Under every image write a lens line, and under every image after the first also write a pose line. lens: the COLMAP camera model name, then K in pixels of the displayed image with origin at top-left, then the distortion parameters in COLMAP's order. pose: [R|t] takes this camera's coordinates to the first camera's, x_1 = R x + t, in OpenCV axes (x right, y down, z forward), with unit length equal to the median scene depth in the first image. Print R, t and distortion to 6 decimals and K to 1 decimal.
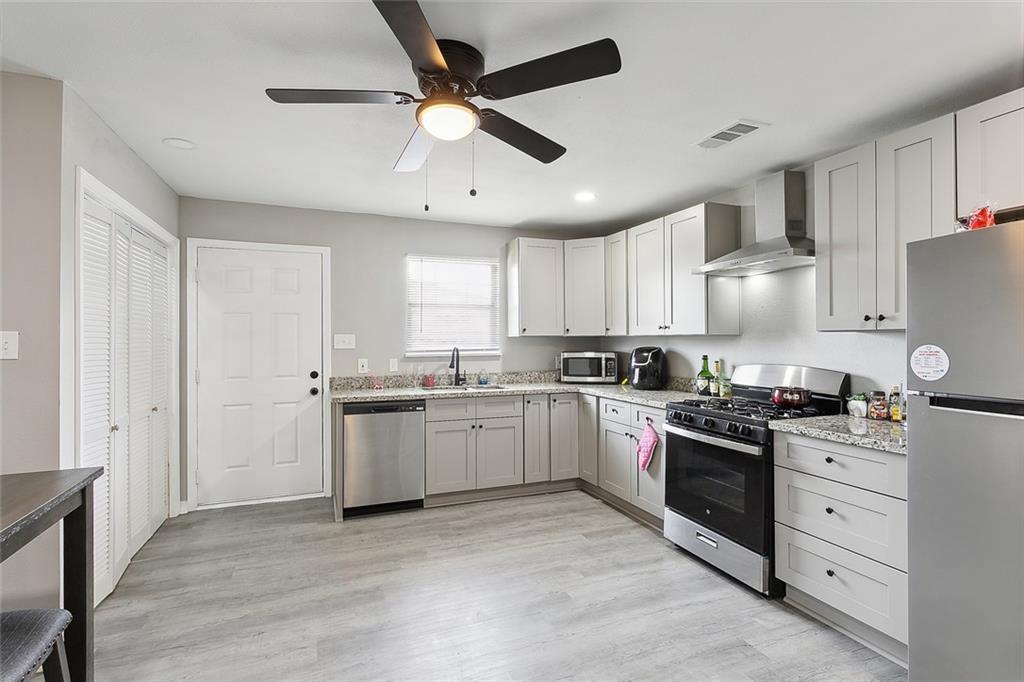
lens RADIAL K [[490.7, 0, 506.5], [0, 490.7, 338.0], [0, 0, 1]] dist [0.000973, 0.000064]
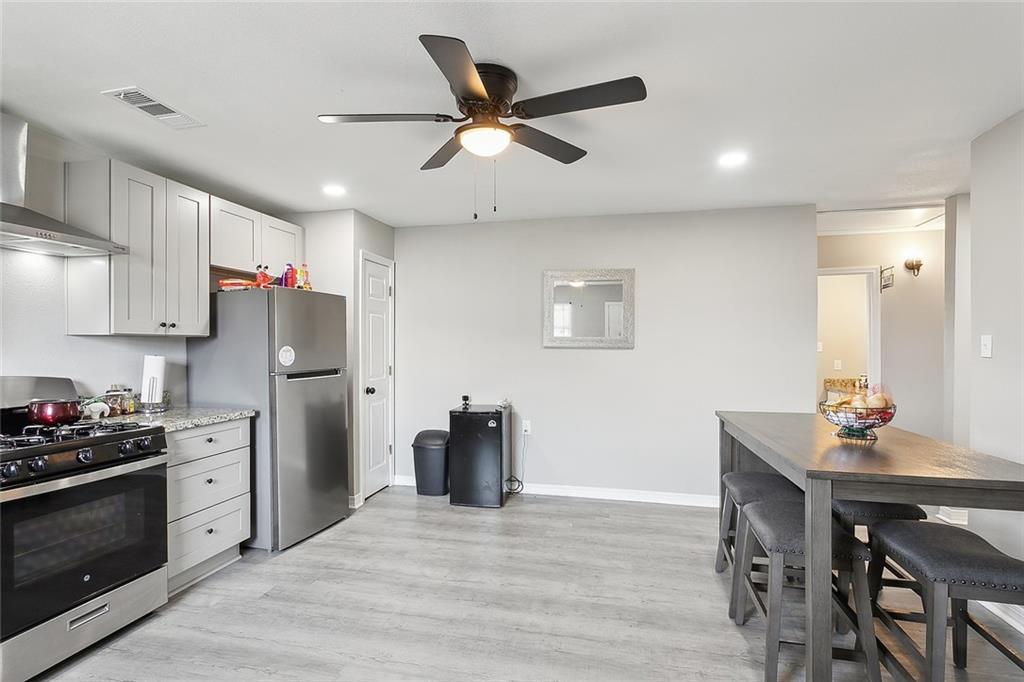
lens RADIAL K [[490.7, 0, 509.7], [0, 490.7, 346.9], [0, 0, 1]] dist [0.000973, 0.000064]
pose [[-0.828303, 0.004370, 0.560264, -0.643911], [0.001726, 0.999985, -0.005249, 0.021412], [-0.560278, -0.003381, -0.828298, 1.564070]]
